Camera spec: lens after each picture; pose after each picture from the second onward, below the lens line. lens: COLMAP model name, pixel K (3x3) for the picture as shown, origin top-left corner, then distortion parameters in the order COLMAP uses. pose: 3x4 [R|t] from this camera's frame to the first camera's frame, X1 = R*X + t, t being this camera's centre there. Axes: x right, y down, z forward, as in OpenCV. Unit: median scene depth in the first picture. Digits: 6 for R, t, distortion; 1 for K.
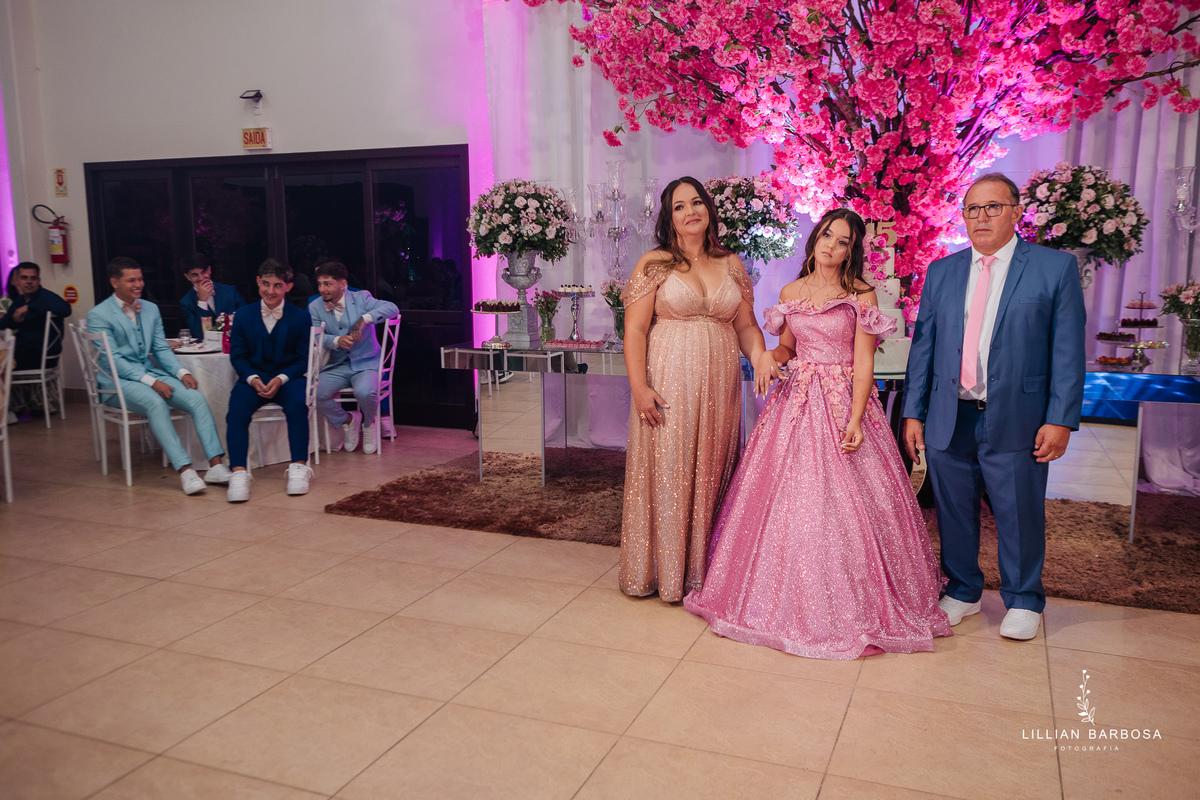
lens RADIAL K [[981.8, 0, 601.1], [0, 981.8, 404.4], [0, 0, 1]] dist [-0.011282, 0.013934]
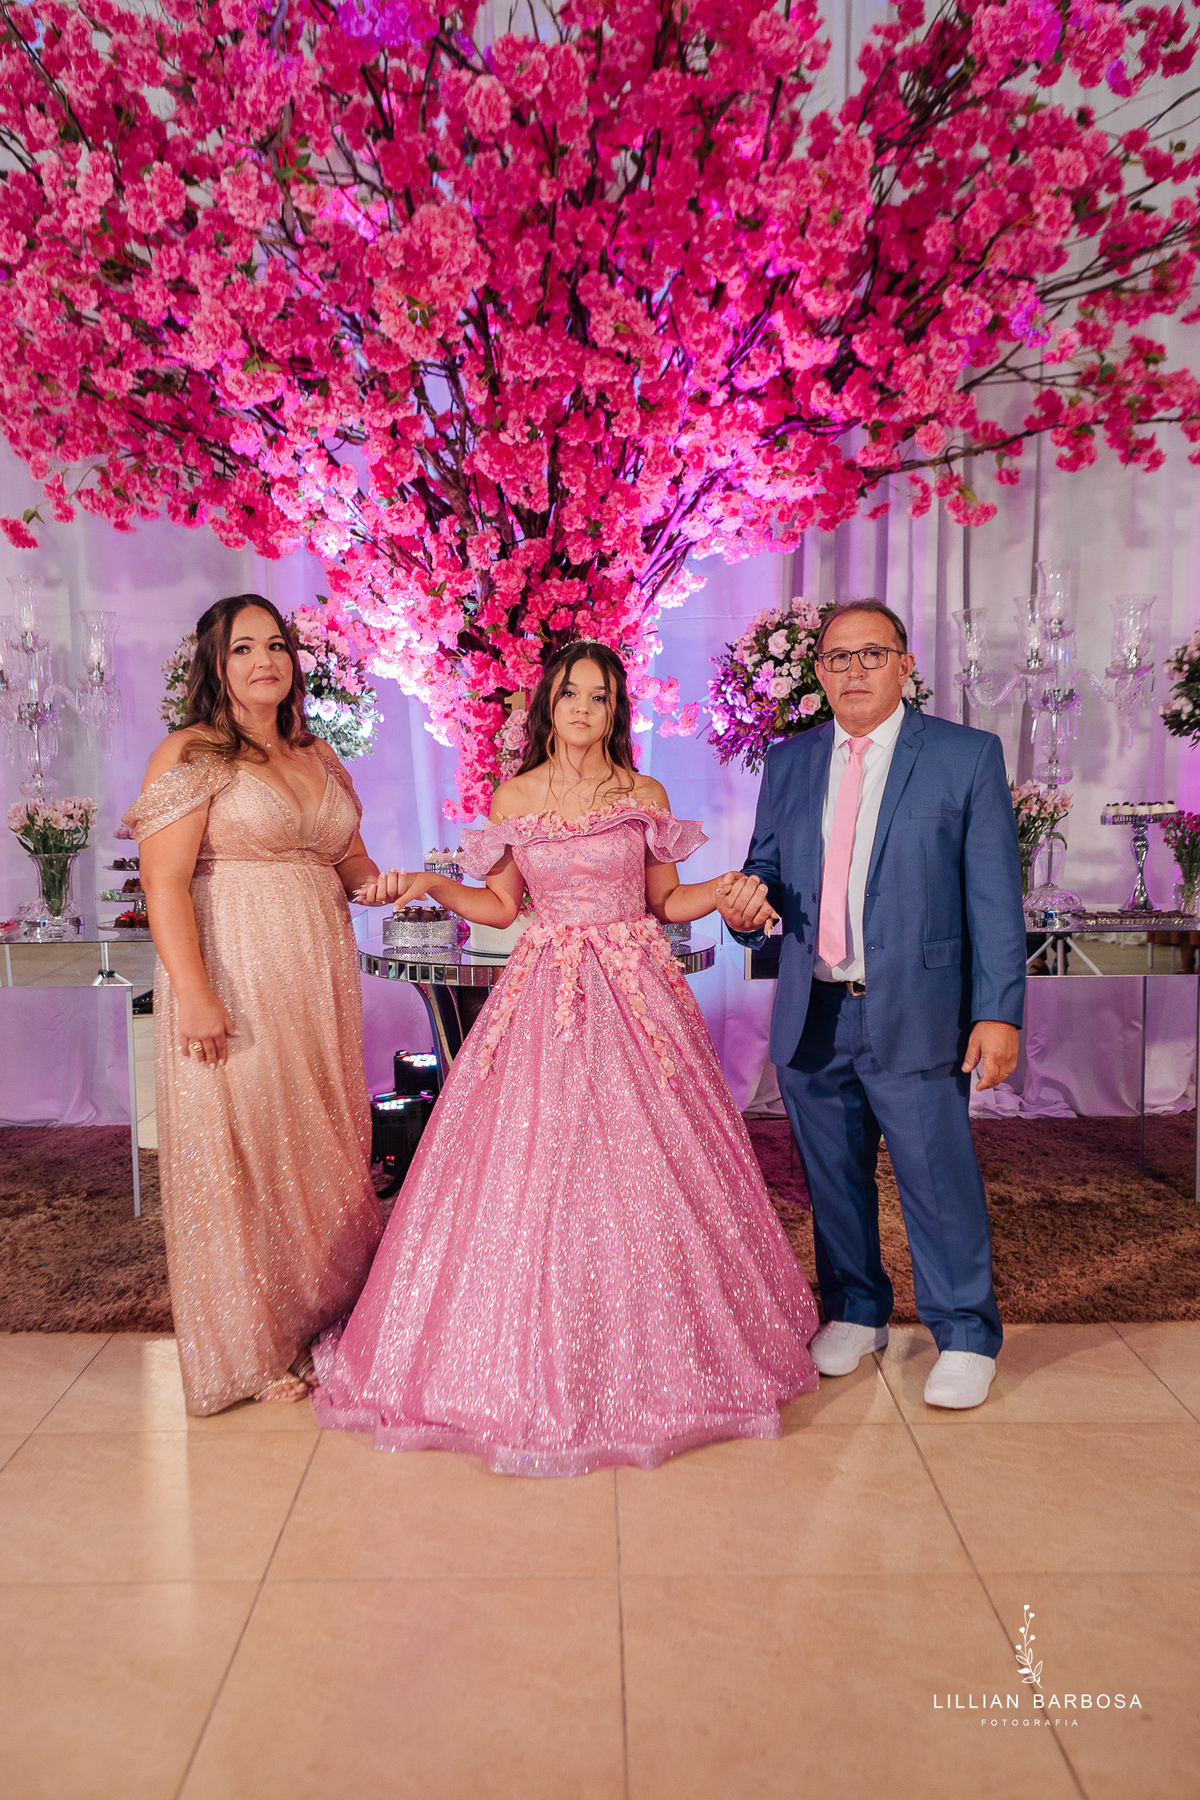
lens RADIAL K [[1604.0, 0, 599.7], [0, 1604.0, 894.1], [0, 0, 1]] dist [0.016090, -0.019917]
pose [[0.930356, -0.039290, 0.364546, -0.023933], [0.065611, 0.996034, -0.060097, -0.008852], [-0.360739, 0.079830, 0.929244, 0.124312]]
